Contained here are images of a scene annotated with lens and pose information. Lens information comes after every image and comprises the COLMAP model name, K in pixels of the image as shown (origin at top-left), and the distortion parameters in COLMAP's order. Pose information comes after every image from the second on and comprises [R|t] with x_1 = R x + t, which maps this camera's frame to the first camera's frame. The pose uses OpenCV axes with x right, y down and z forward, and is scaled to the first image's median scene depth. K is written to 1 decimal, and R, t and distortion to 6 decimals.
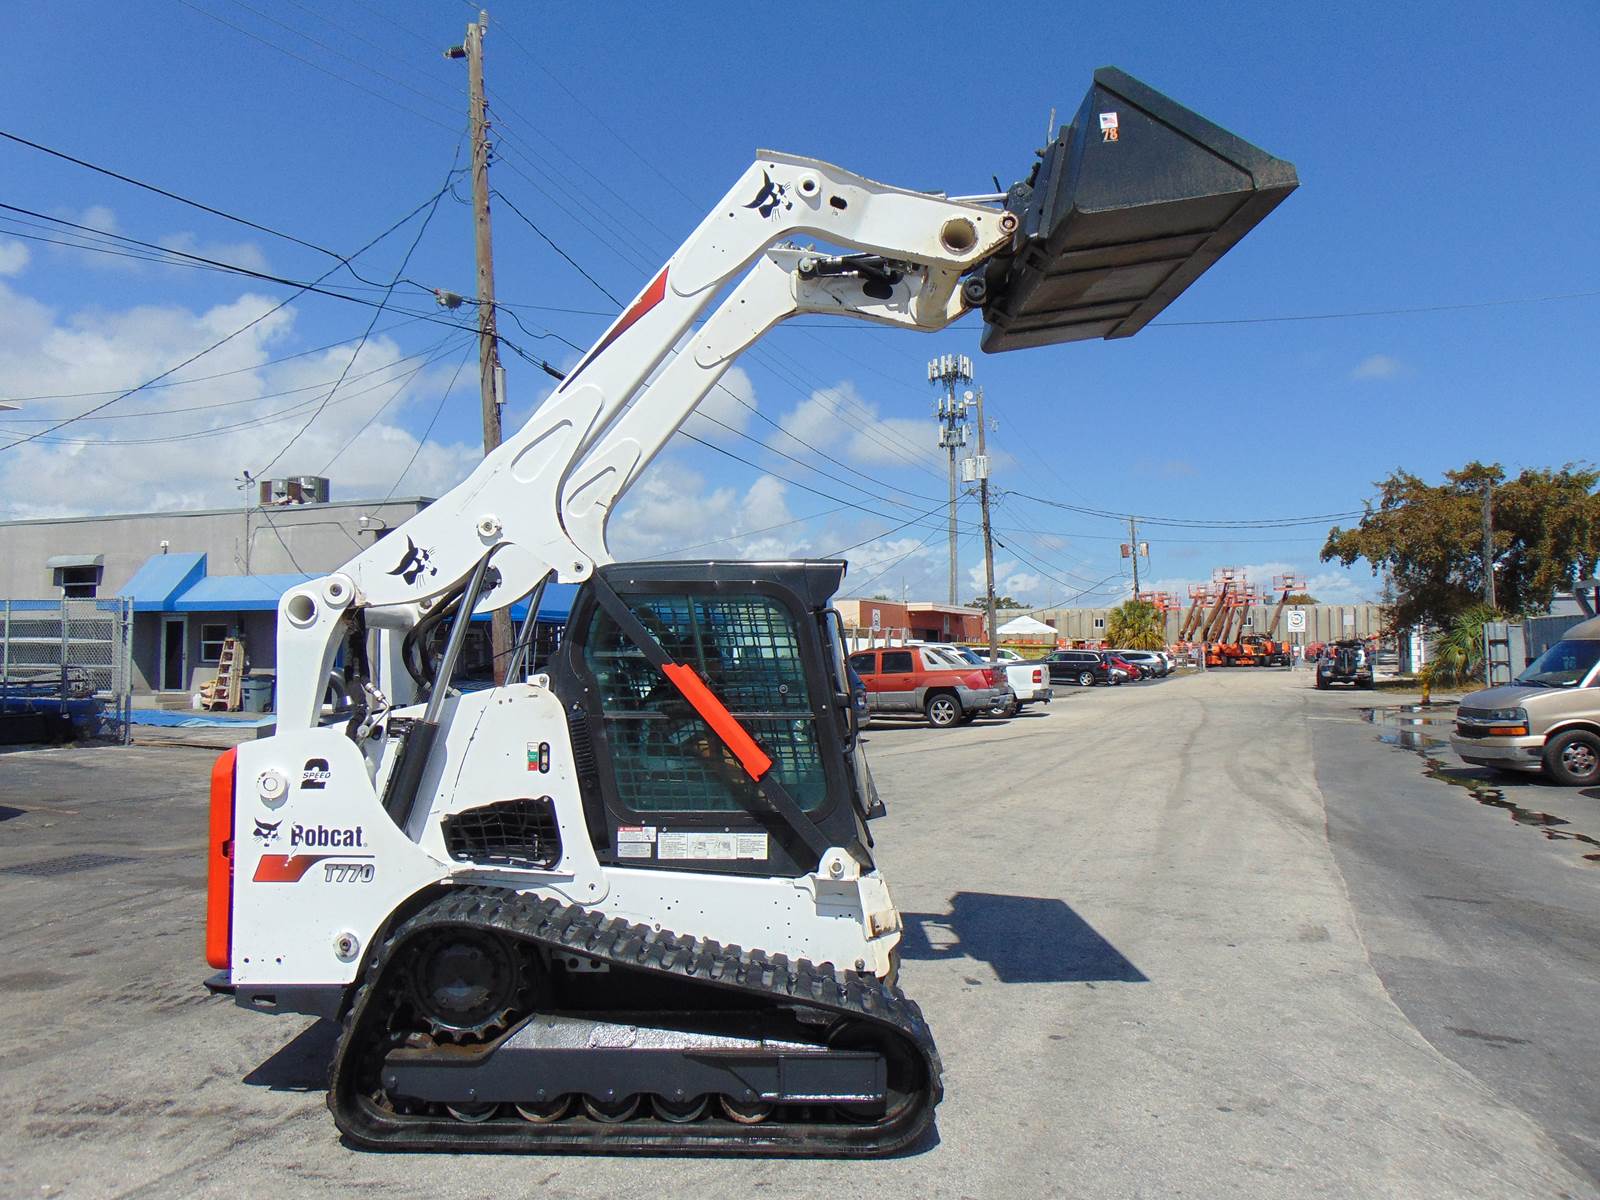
lens RADIAL K [[1201.0, 0, 800.0], [0, 1201.0, 600.0], [0, 0, 1]] dist [-0.028544, 0.063676]
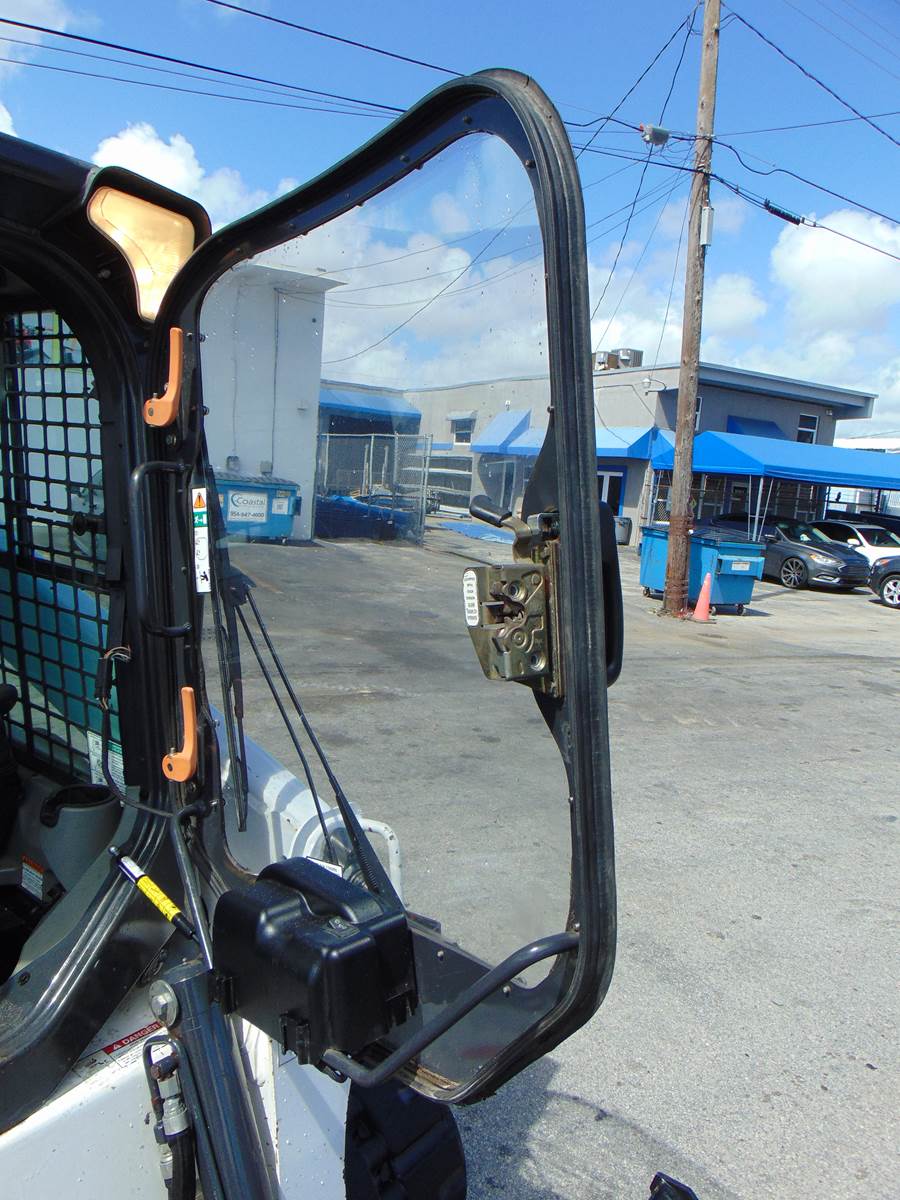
lens RADIAL K [[900.6, 0, 450.0], [0, 900.6, 600.0], [0, 0, 1]] dist [-0.010991, 0.041094]
pose [[0.785737, 0.152858, -0.599376, 0.280208], [-0.062540, 0.983651, 0.168874, 0.042736], [0.615391, -0.095206, 0.782451, 0.974737]]
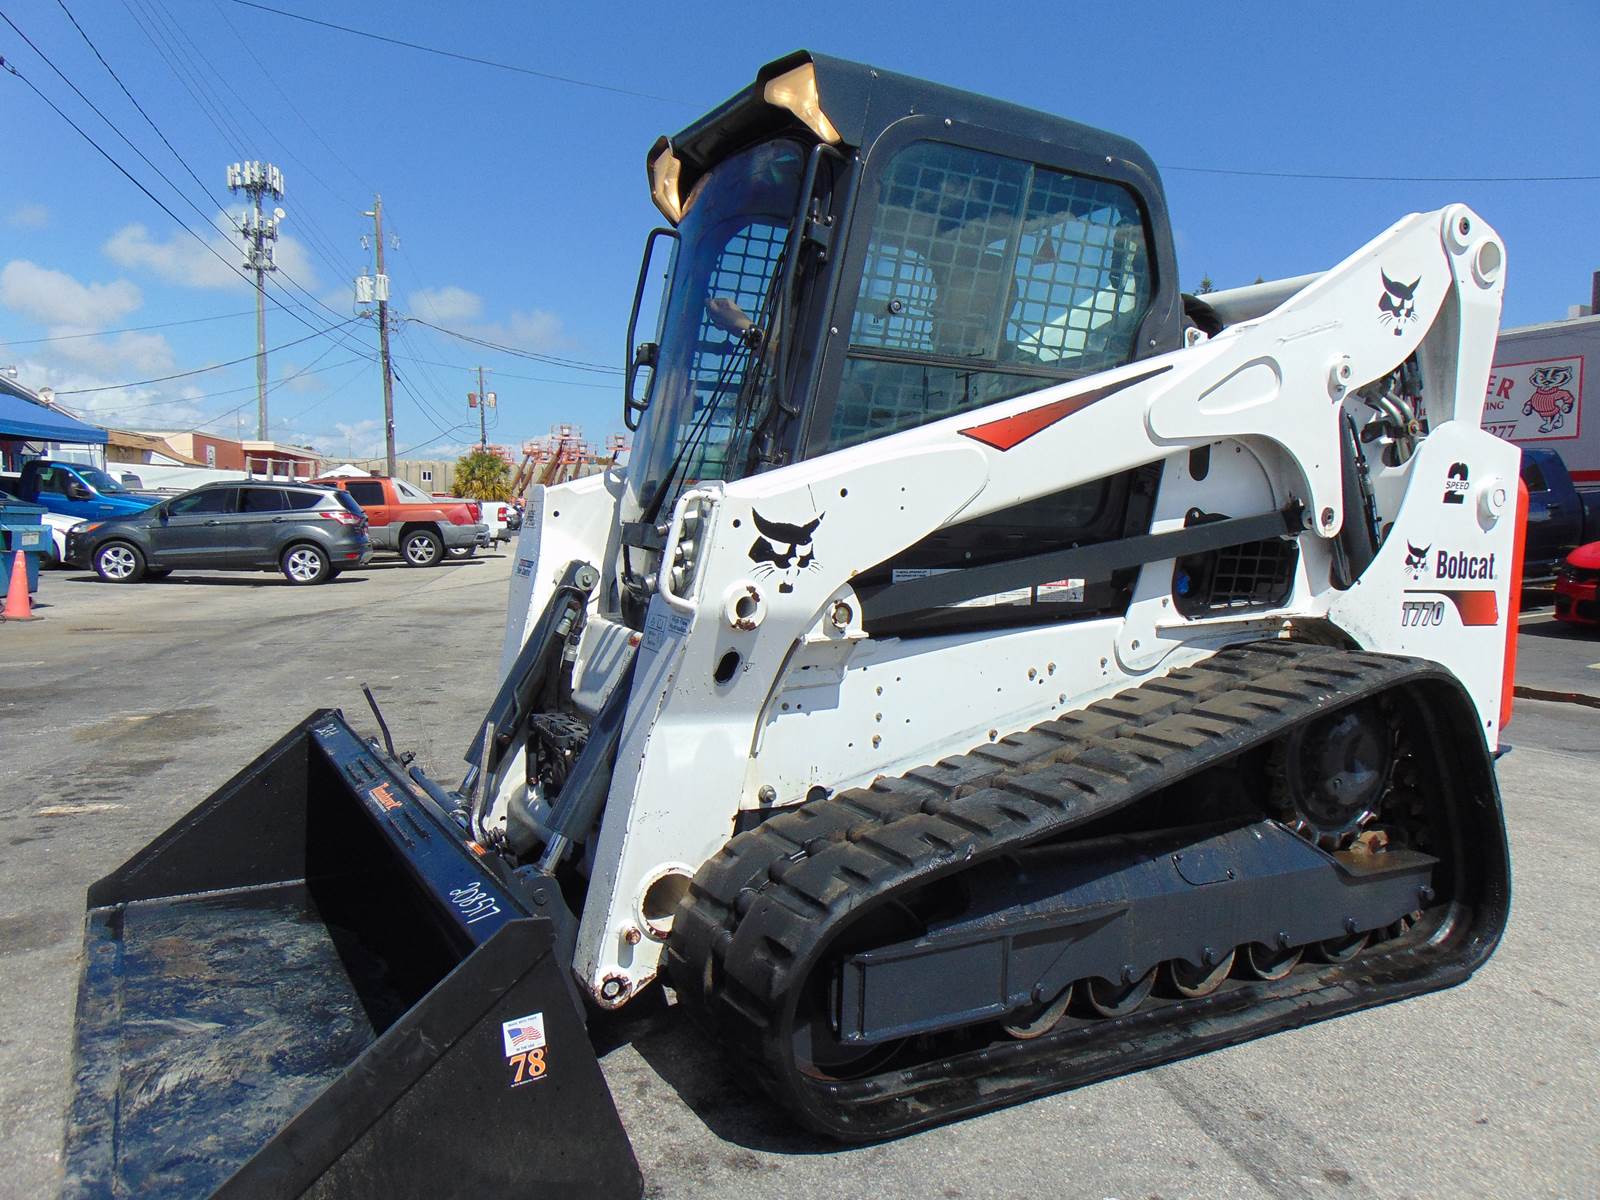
lens RADIAL K [[1201.6, 0, 803.6], [0, 1201.6, 604.3], [0, 0, 1]] dist [-0.012191, 0.042434]
pose [[0.834026, -0.026211, 0.551102, -0.793415], [-0.039537, 0.993463, 0.107085, 0.147518], [-0.550307, -0.111100, 0.827538, 0.536389]]
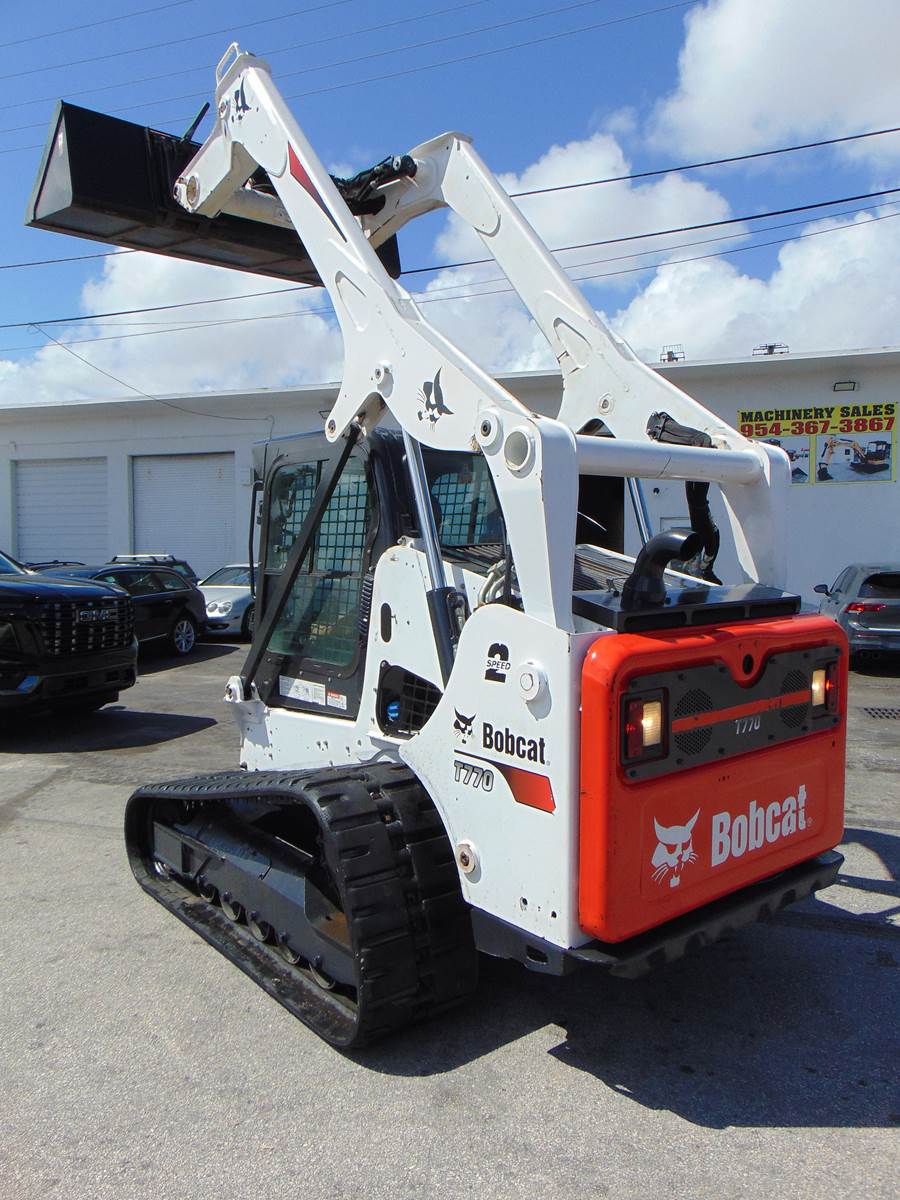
lens RADIAL K [[900.8, 0, 444.2], [0, 900.8, 602.2], [0, 0, 1]] dist [-0.028544, 0.063676]
pose [[0.680955, 0.038972, -0.731288, 0.266452], [0.033410, 0.995890, 0.084183, 0.054801], [0.731563, -0.081757, 0.676854, 0.517221]]
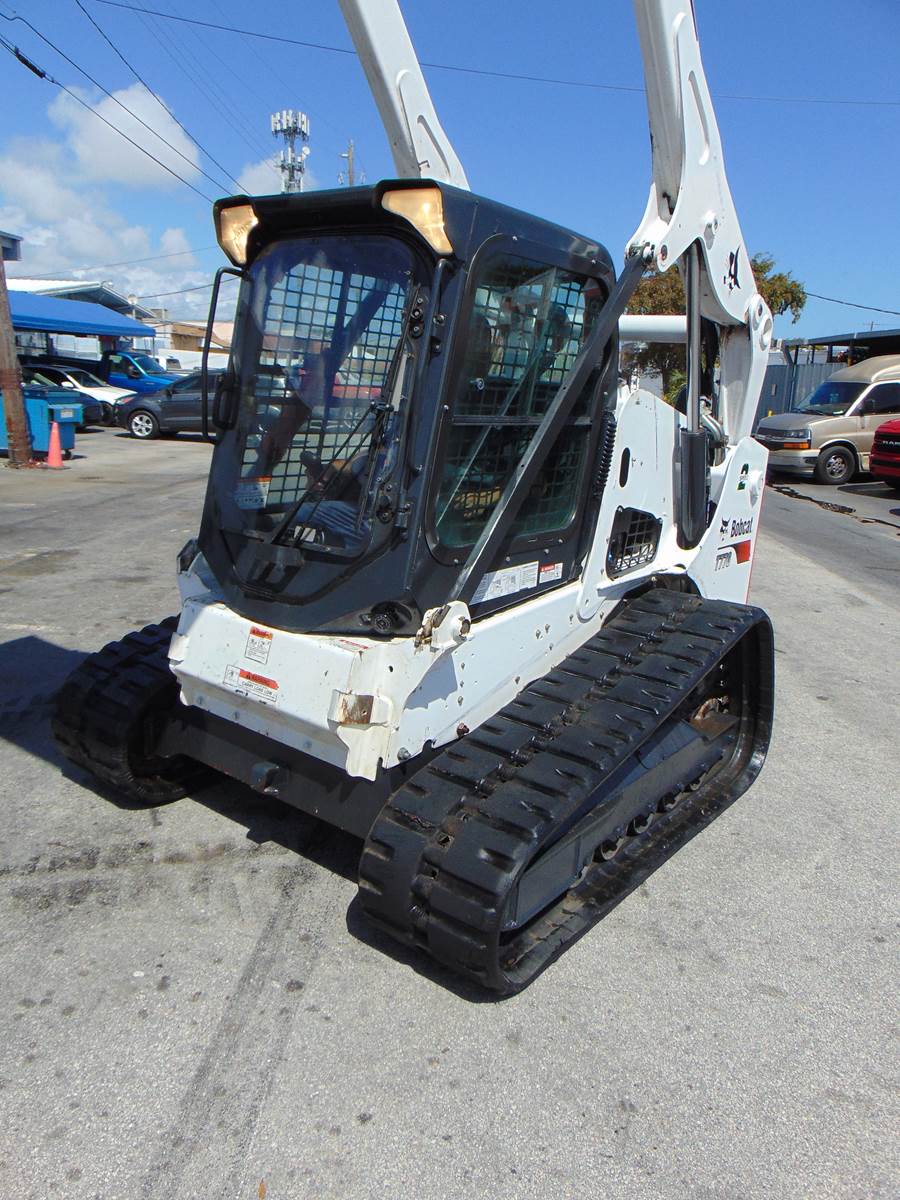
lens RADIAL K [[894.1, 0, 451.4], [0, 894.1, 621.9], [0, 0, 1]] dist [-0.004156, -0.008934]
pose [[0.948789, -0.041813, 0.313131, -0.472774], [-0.056797, 0.952473, 0.299280, 0.047270], [-0.310763, -0.301739, 0.901321, 0.357153]]
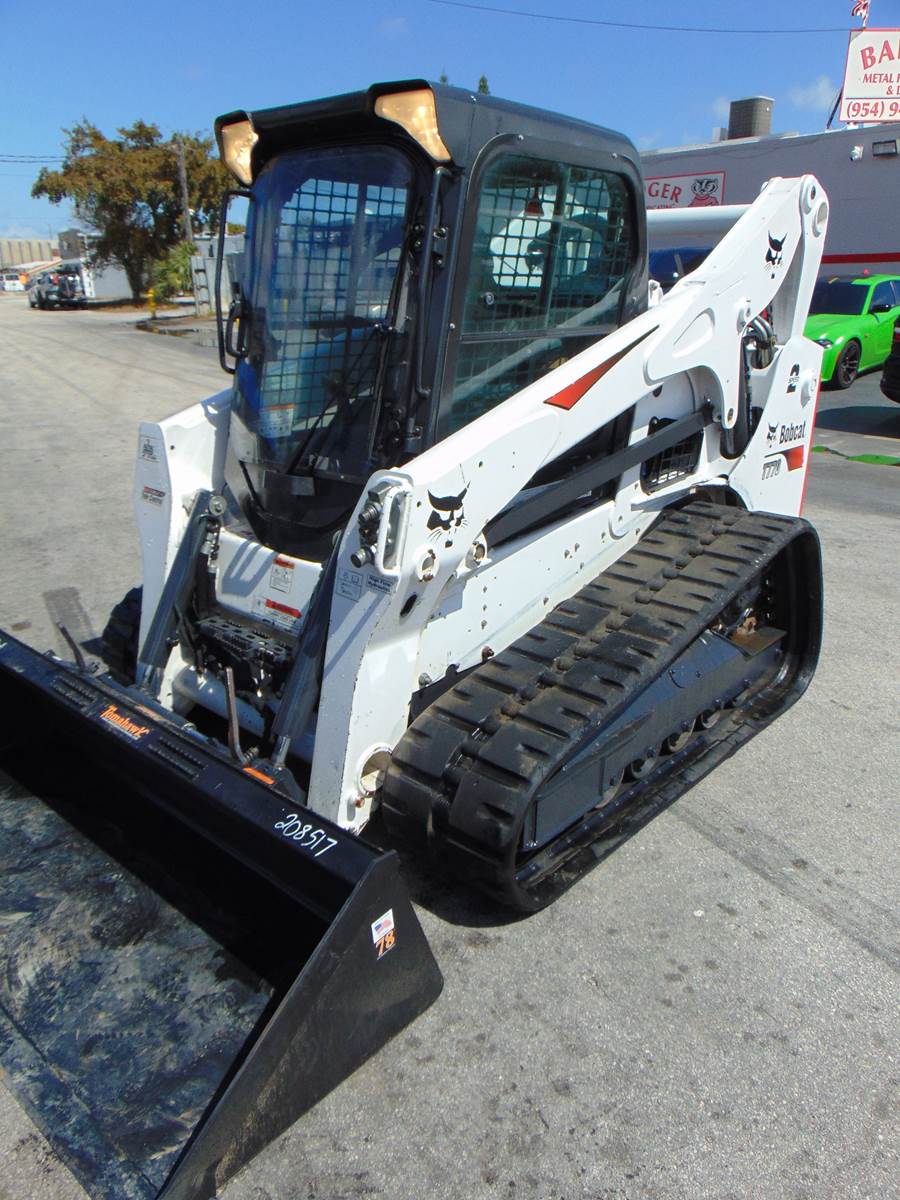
lens RADIAL K [[900.8, 0, 444.2], [0, 900.8, 602.2], [0, 0, 1]] dist [-0.028544, 0.063676]
pose [[0.613860, -0.272085, 0.741044, -0.902153], [-0.027467, 0.930795, 0.364508, 0.045250], [-0.788937, -0.244111, 0.563905, 0.663414]]
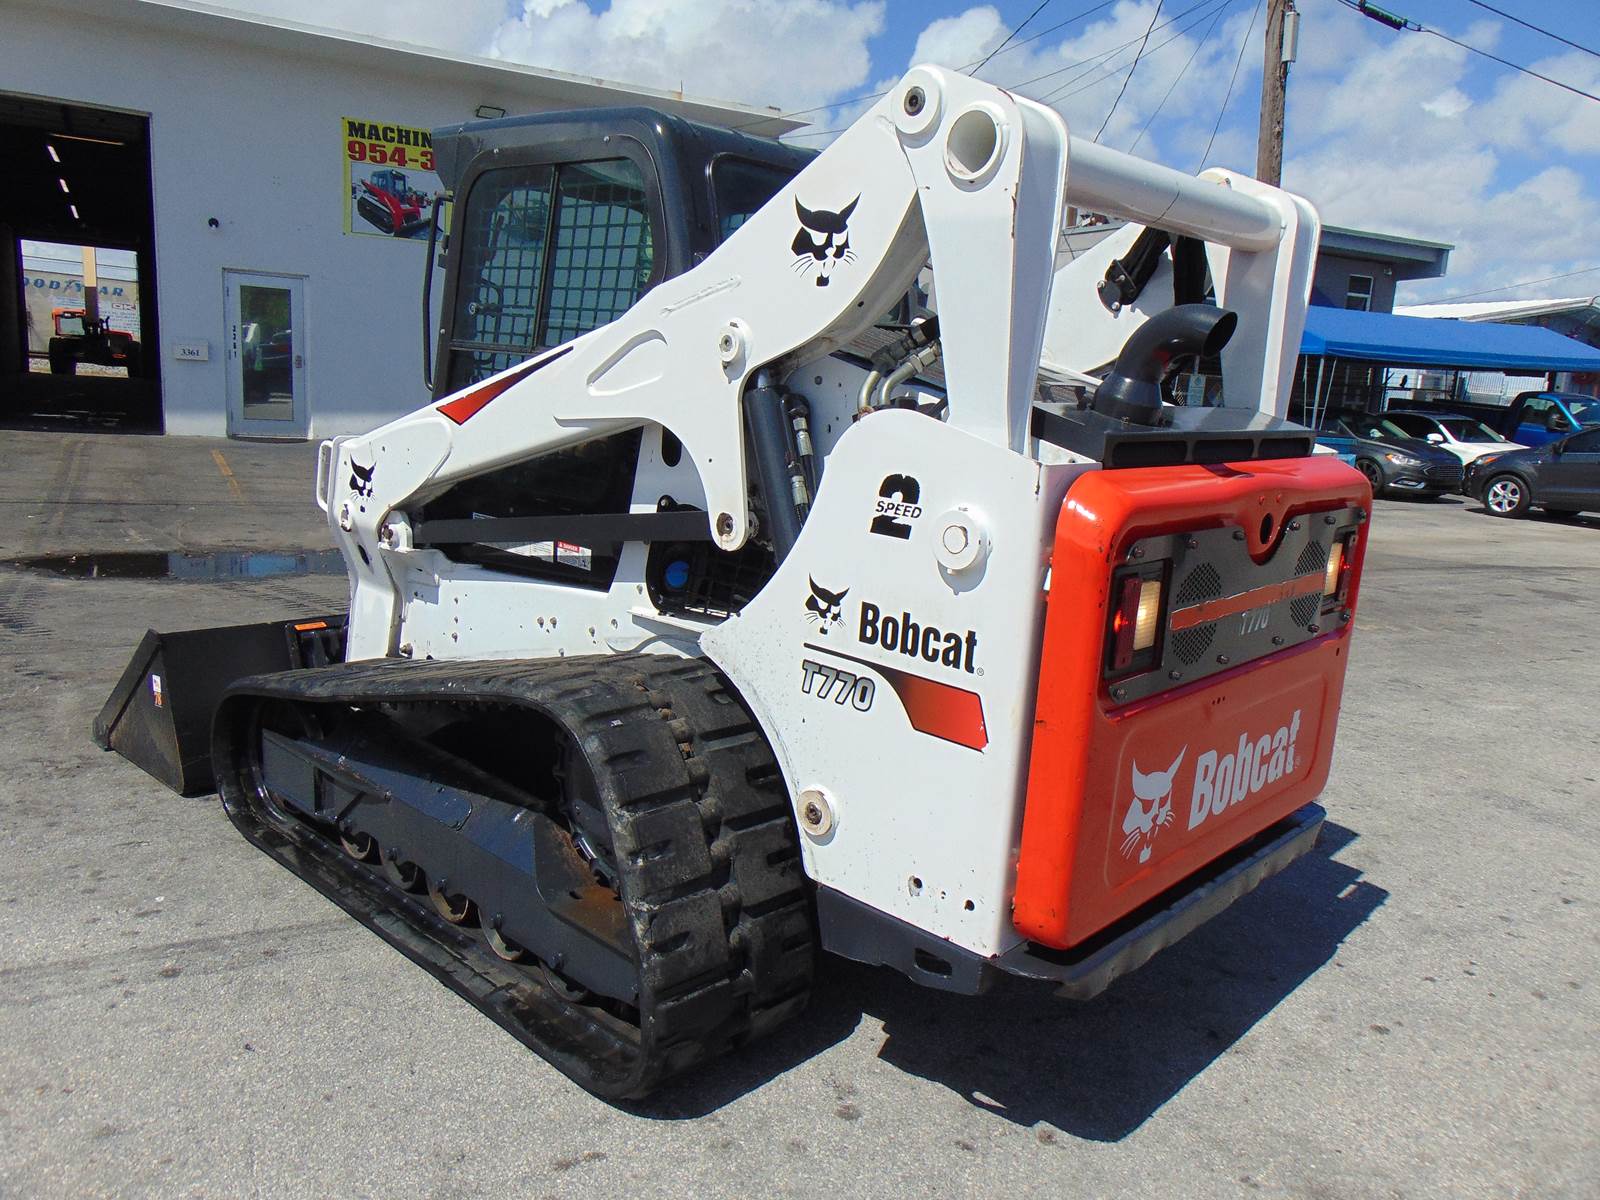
lens RADIAL K [[1201.0, 0, 800.0], [0, 1201.0, 600.0], [0, 0, 1]] dist [-0.028544, 0.063676]
pose [[0.776771, 0.166208, -0.607455, 0.139617], [-0.036809, 0.974879, 0.219671, 0.075711], [0.628706, -0.148275, 0.763376, 0.540055]]
